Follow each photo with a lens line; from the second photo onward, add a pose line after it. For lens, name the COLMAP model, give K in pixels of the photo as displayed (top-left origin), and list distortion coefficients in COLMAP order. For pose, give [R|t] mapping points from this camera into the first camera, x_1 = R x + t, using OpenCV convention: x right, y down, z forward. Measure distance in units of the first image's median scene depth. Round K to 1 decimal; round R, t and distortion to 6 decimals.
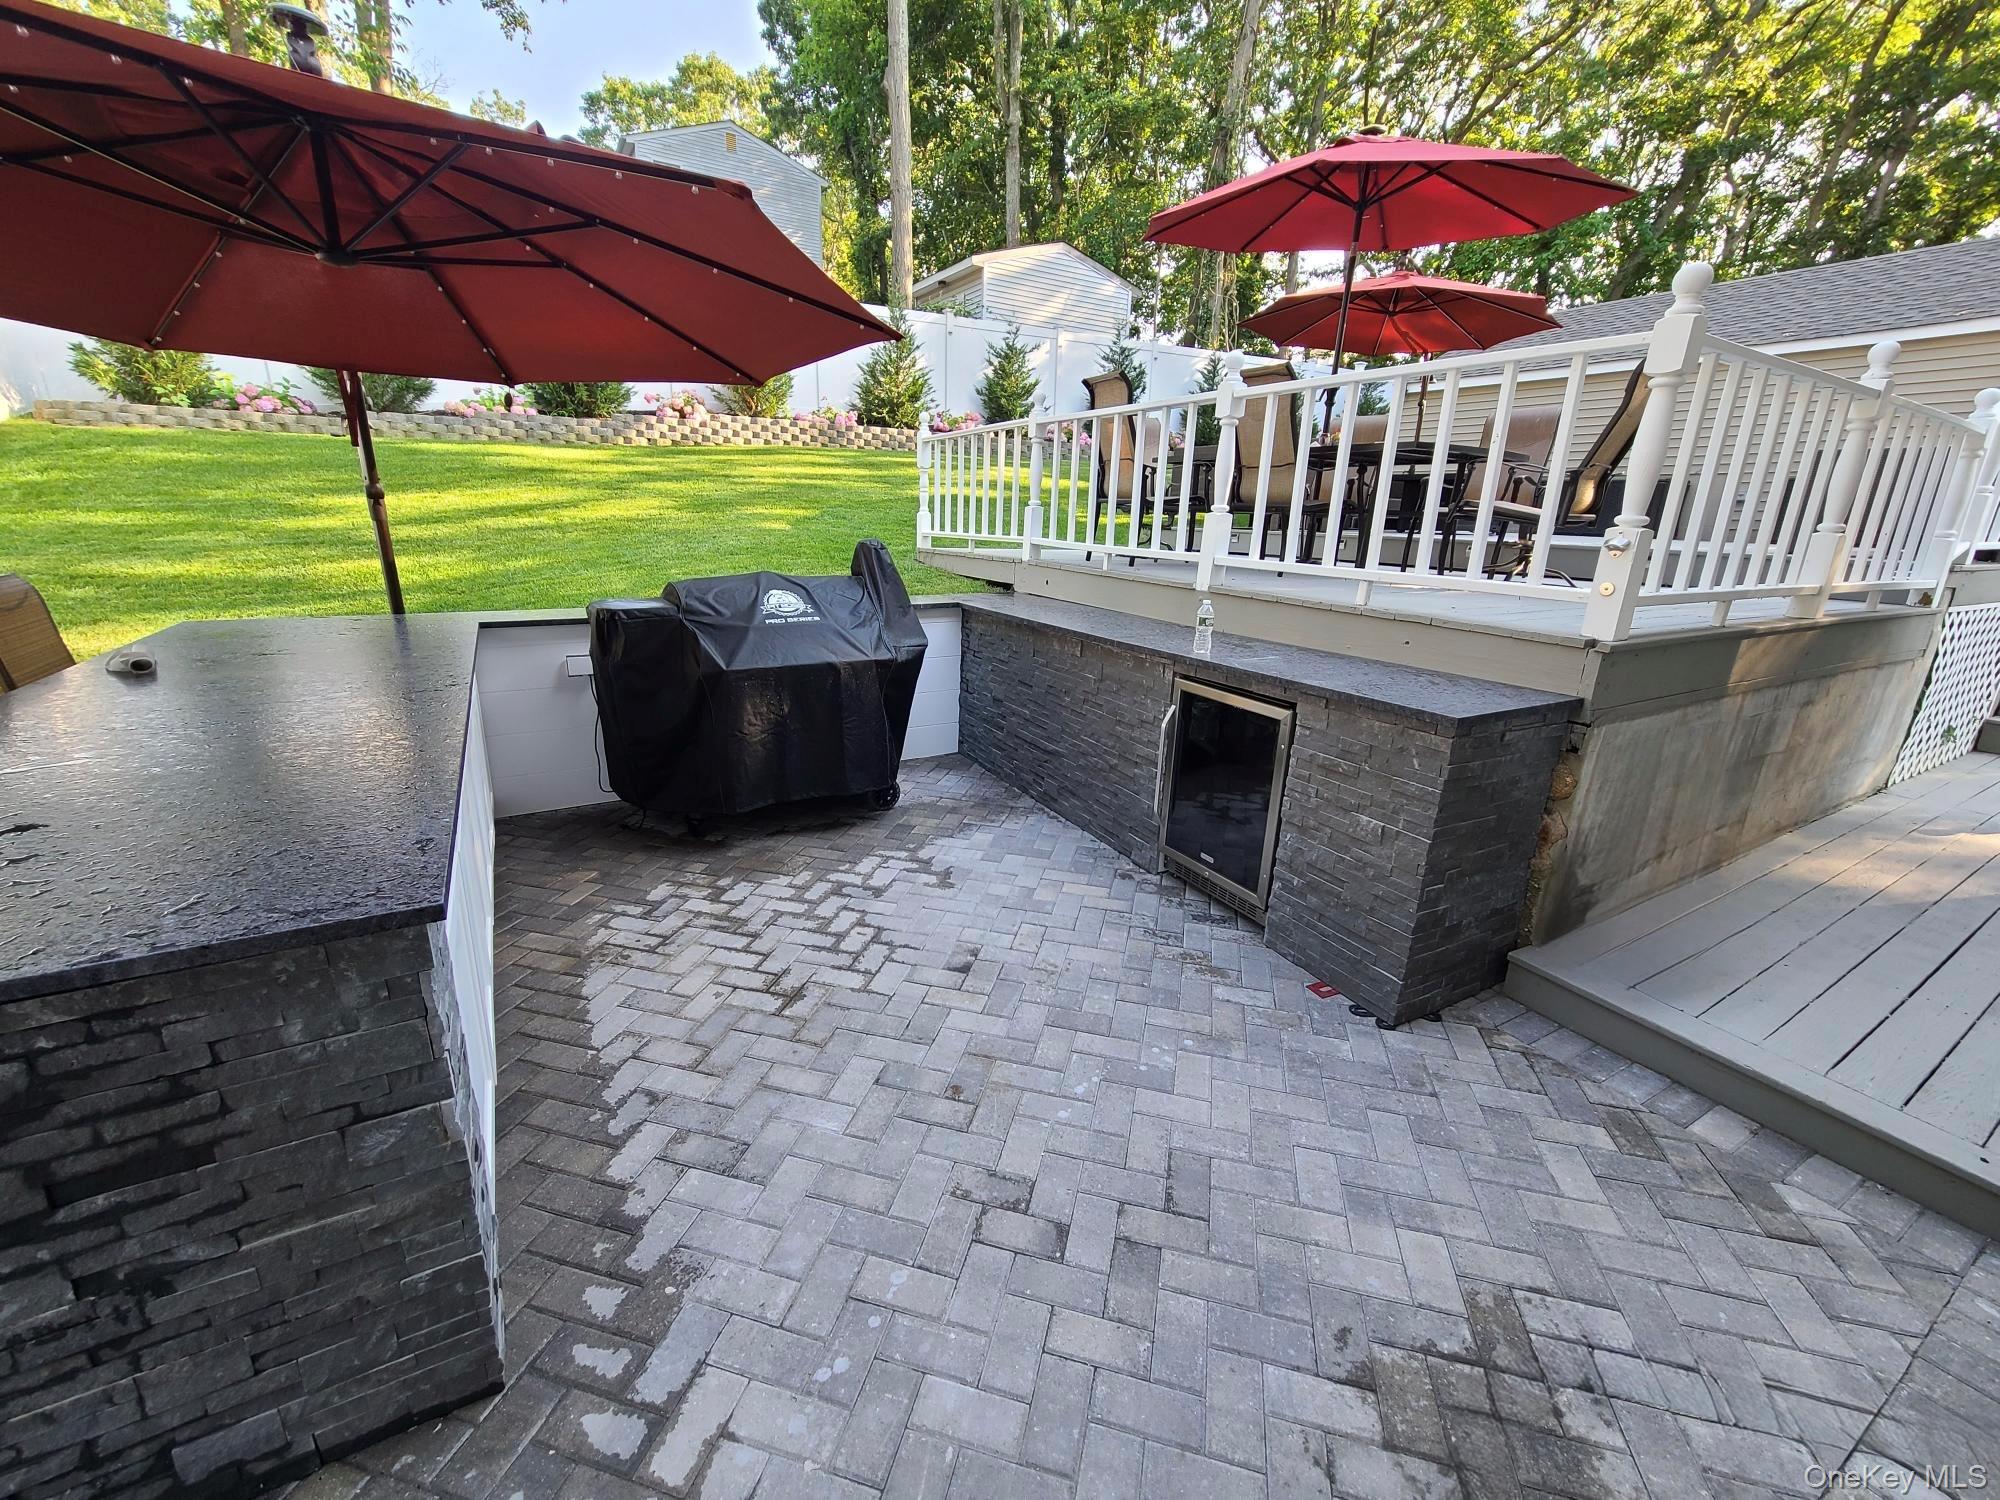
lens RADIAL K [[808.1, 0, 999.5], [0, 808.1, 741.6], [0, 0, 1]] dist [0.004170, -0.000059]
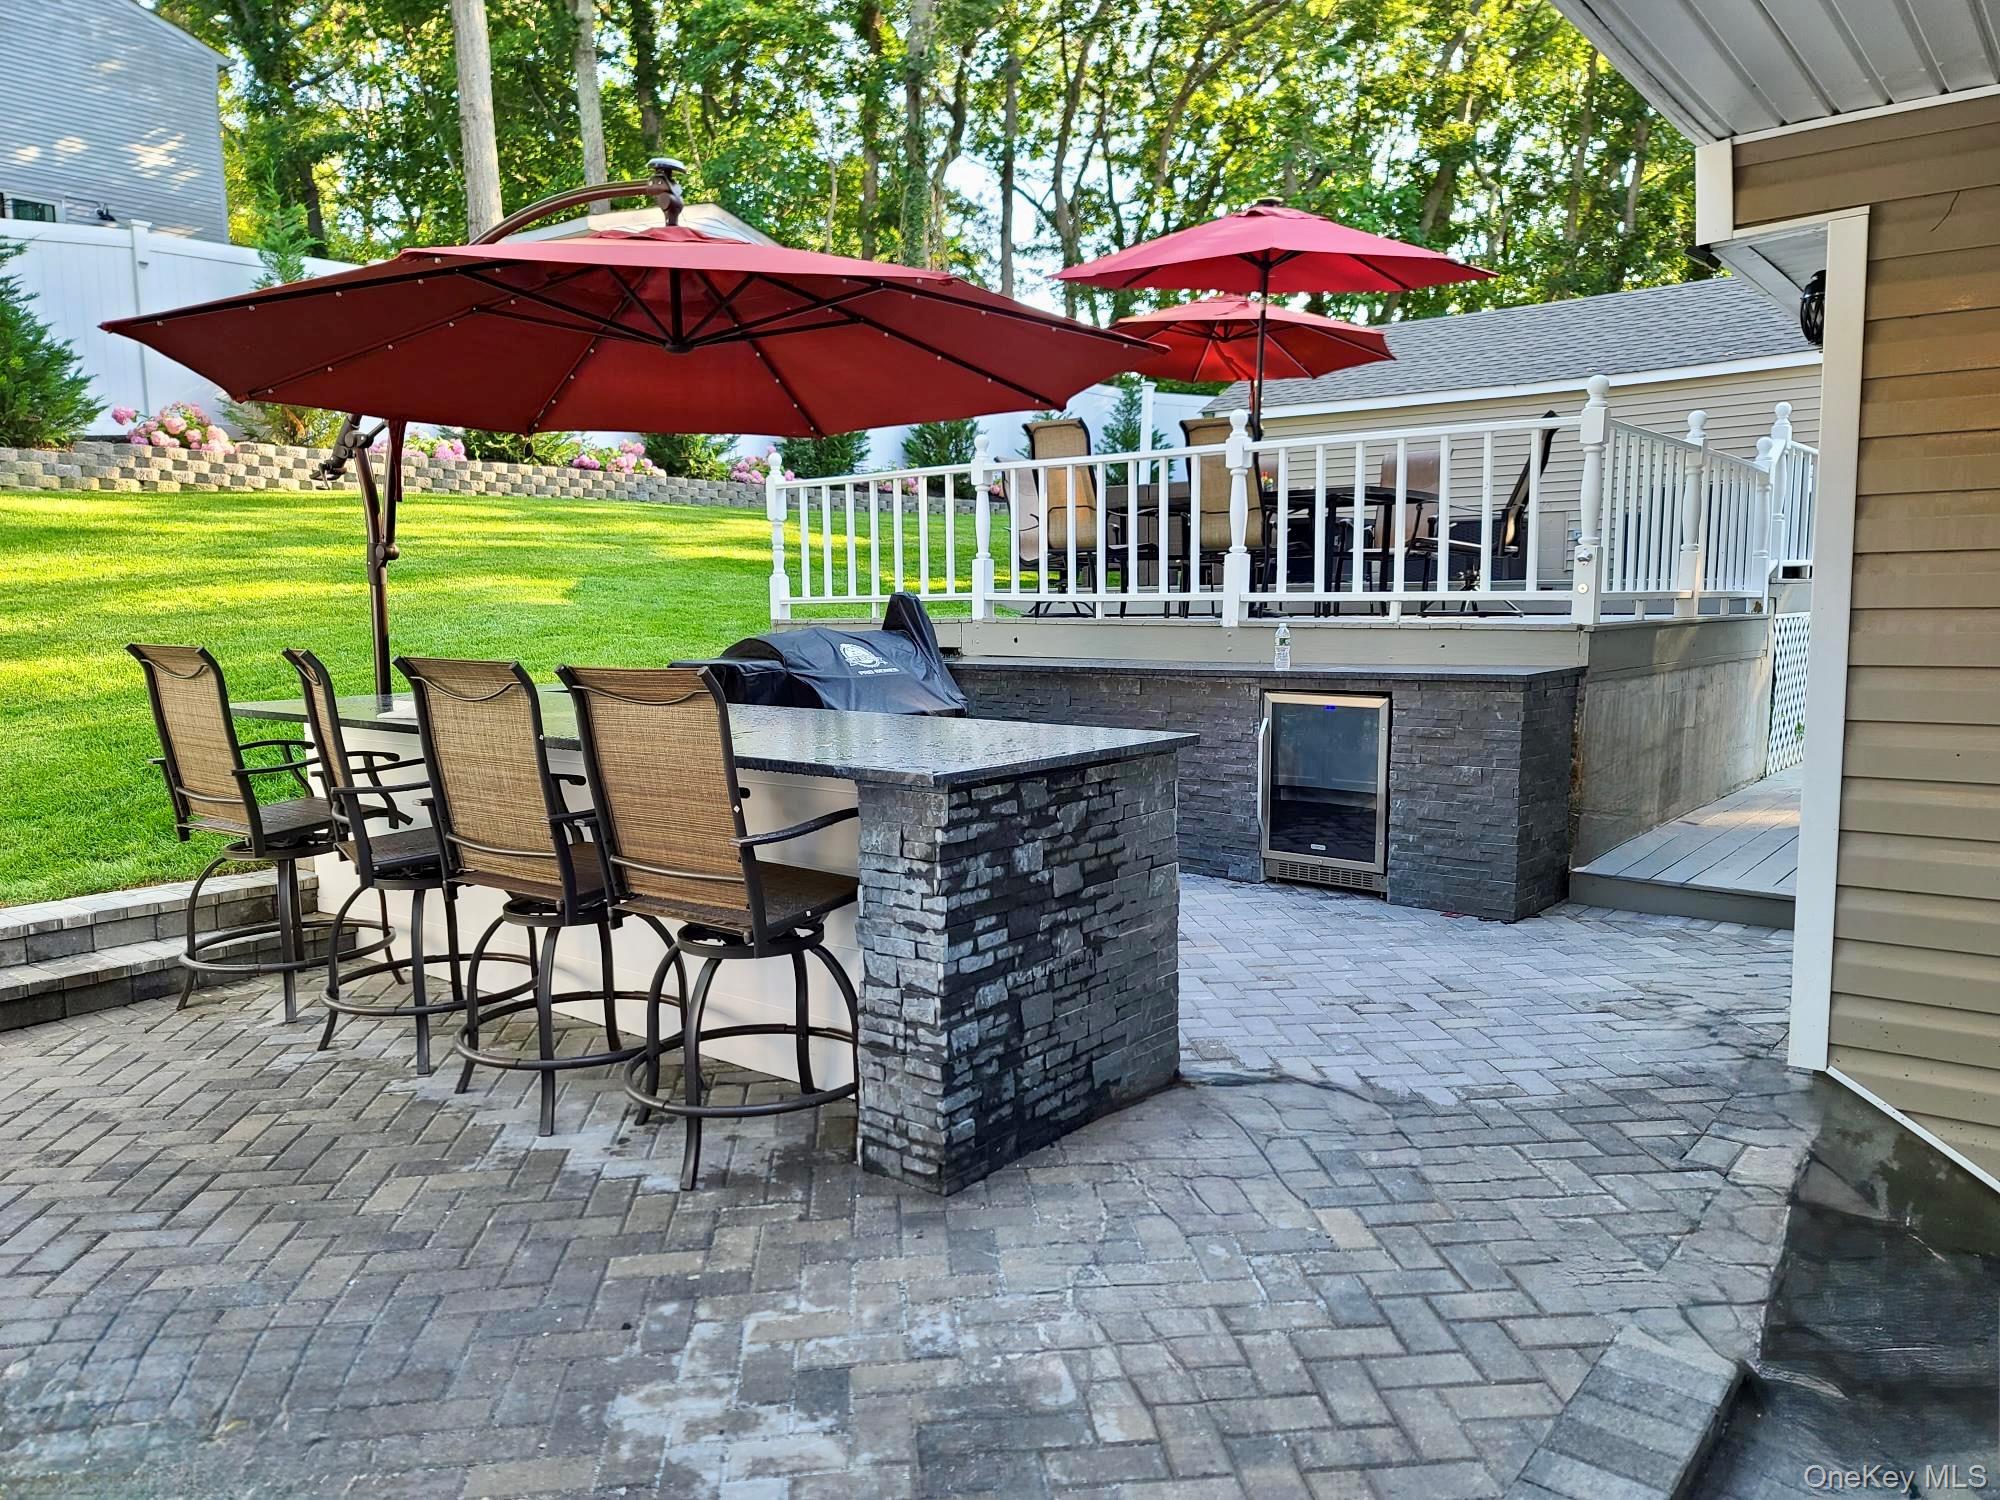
lens RADIAL K [[1456.4, 0, 1003.6], [0, 1456.4, 760.3], [0, 0, 1]] dist [0.059699, -0.003632]
pose [[0.930070, -0.077588, 0.359095, -0.681458], [0.134677, 0.981405, -0.136769, 0.192190], [-0.341806, 0.175566, 0.923225, -0.581465]]
